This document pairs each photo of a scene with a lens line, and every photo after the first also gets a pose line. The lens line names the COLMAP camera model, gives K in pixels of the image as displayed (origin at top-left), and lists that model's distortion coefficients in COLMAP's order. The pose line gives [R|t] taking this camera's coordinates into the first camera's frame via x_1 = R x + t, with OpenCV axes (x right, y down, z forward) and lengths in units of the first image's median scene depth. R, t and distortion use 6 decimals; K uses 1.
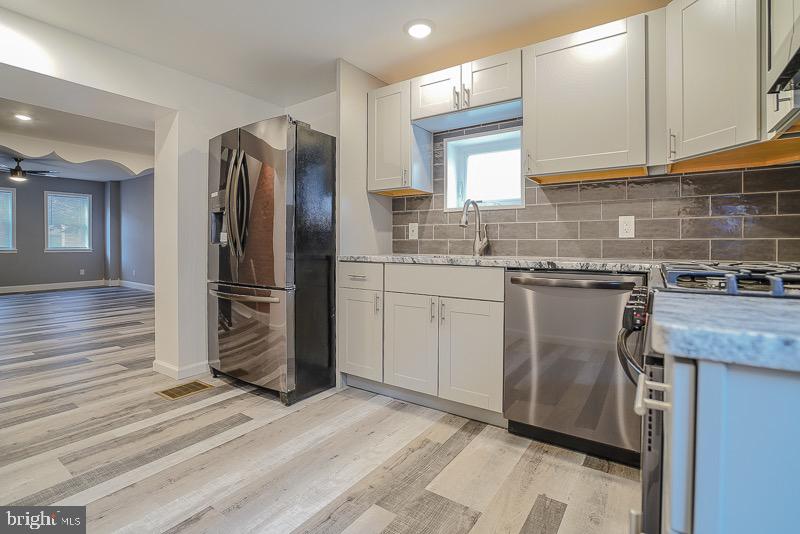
lens RADIAL K [[331.3, 0, 385.8], [0, 331.3, 244.4], [0, 0, 1]] dist [-0.027902, 0.000394]
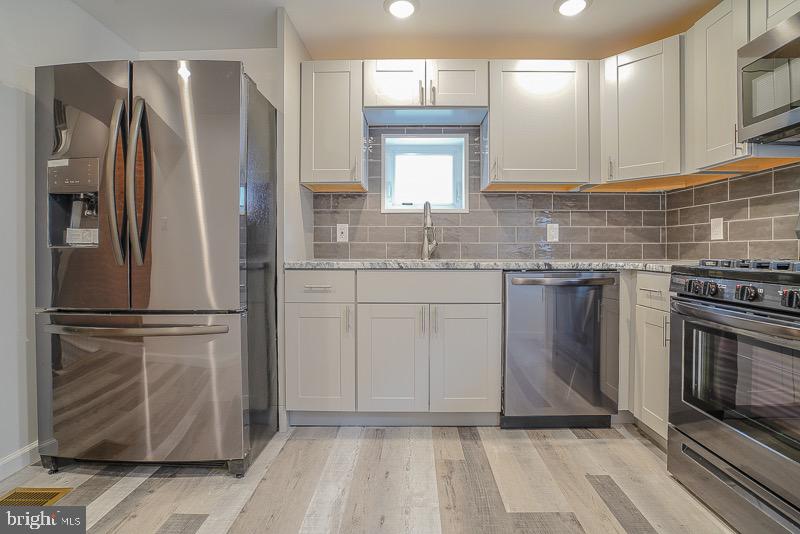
lens RADIAL K [[341.5, 0, 387.3], [0, 341.5, 250.3], [0, 0, 1]] dist [-0.047177, 0.014712]
pose [[0.856750, -0.004086, 0.515715, -0.381366], [0.001985, 0.999987, 0.004624, 0.003327], [-0.515728, -0.002938, 0.856747, 0.219811]]
